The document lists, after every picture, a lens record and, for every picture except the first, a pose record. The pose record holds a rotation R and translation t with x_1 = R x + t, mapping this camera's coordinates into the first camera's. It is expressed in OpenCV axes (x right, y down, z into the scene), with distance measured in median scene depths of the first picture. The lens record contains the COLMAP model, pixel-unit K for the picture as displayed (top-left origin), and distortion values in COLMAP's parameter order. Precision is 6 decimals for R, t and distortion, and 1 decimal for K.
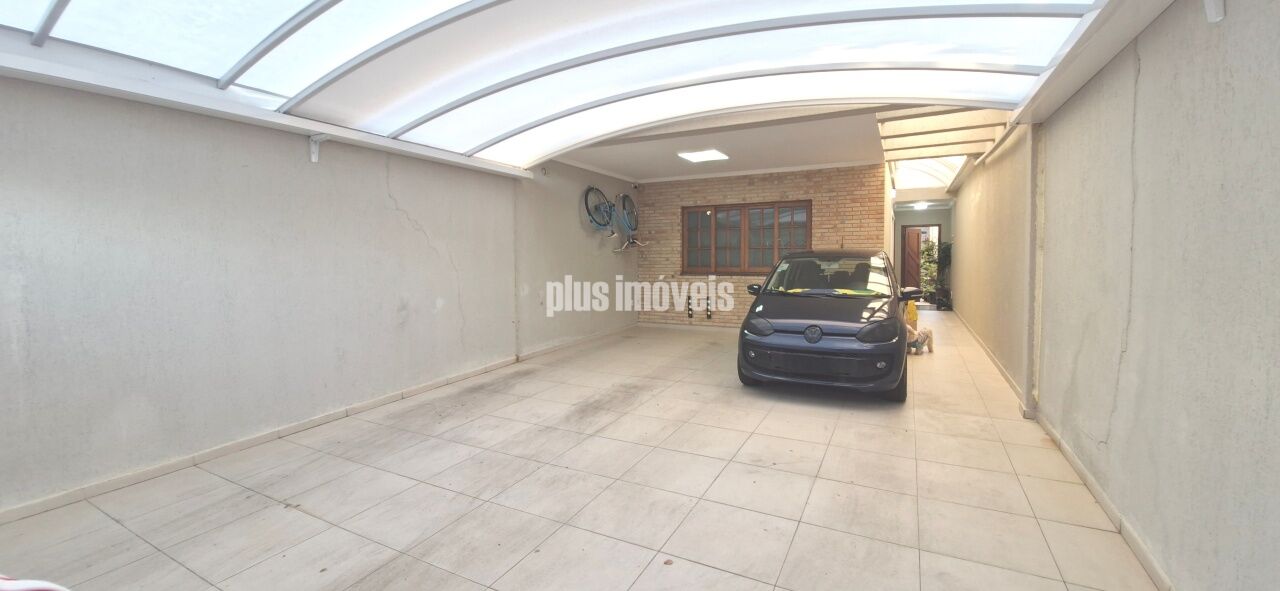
lens RADIAL K [[503.6, 0, 638.1], [0, 503.6, 293.4], [0, 0, 1]] dist [-0.009885, -0.004094]
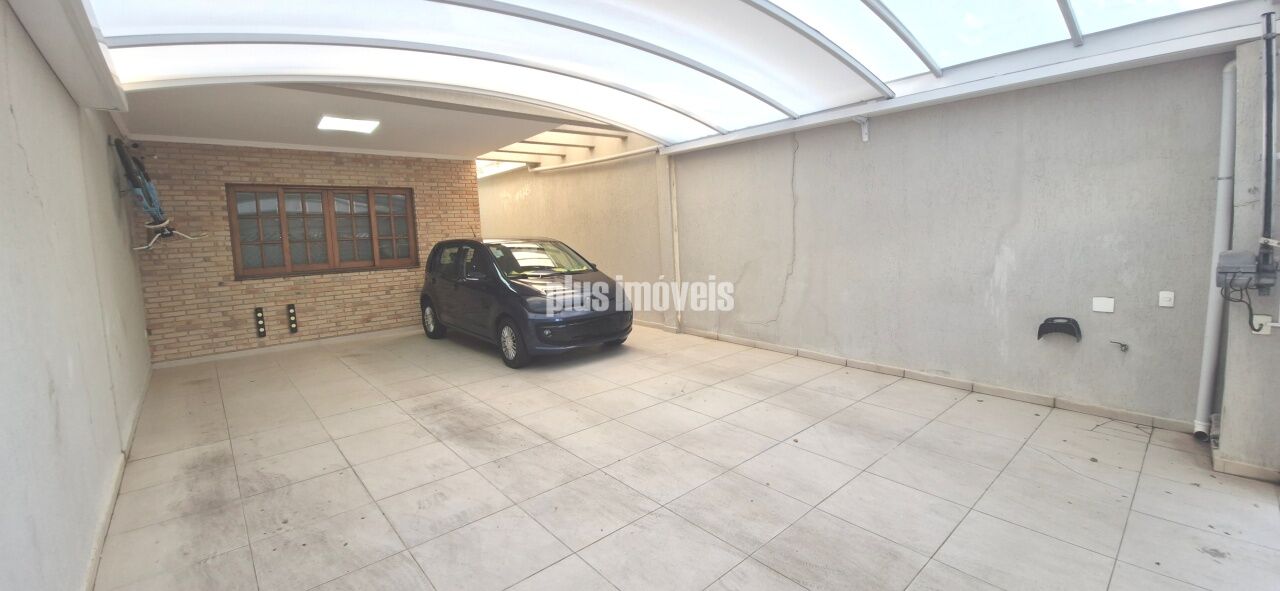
lens RADIAL K [[503.6, 0, 638.7], [0, 503.6, 289.9], [0, 0, 1]] dist [-0.009885, -0.004094]
pose [[0.355941, -0.110285, 0.927978, -0.448630], [0.108111, 0.991204, 0.076332, -0.019759], [-0.928234, 0.073155, 0.364733, 0.272451]]
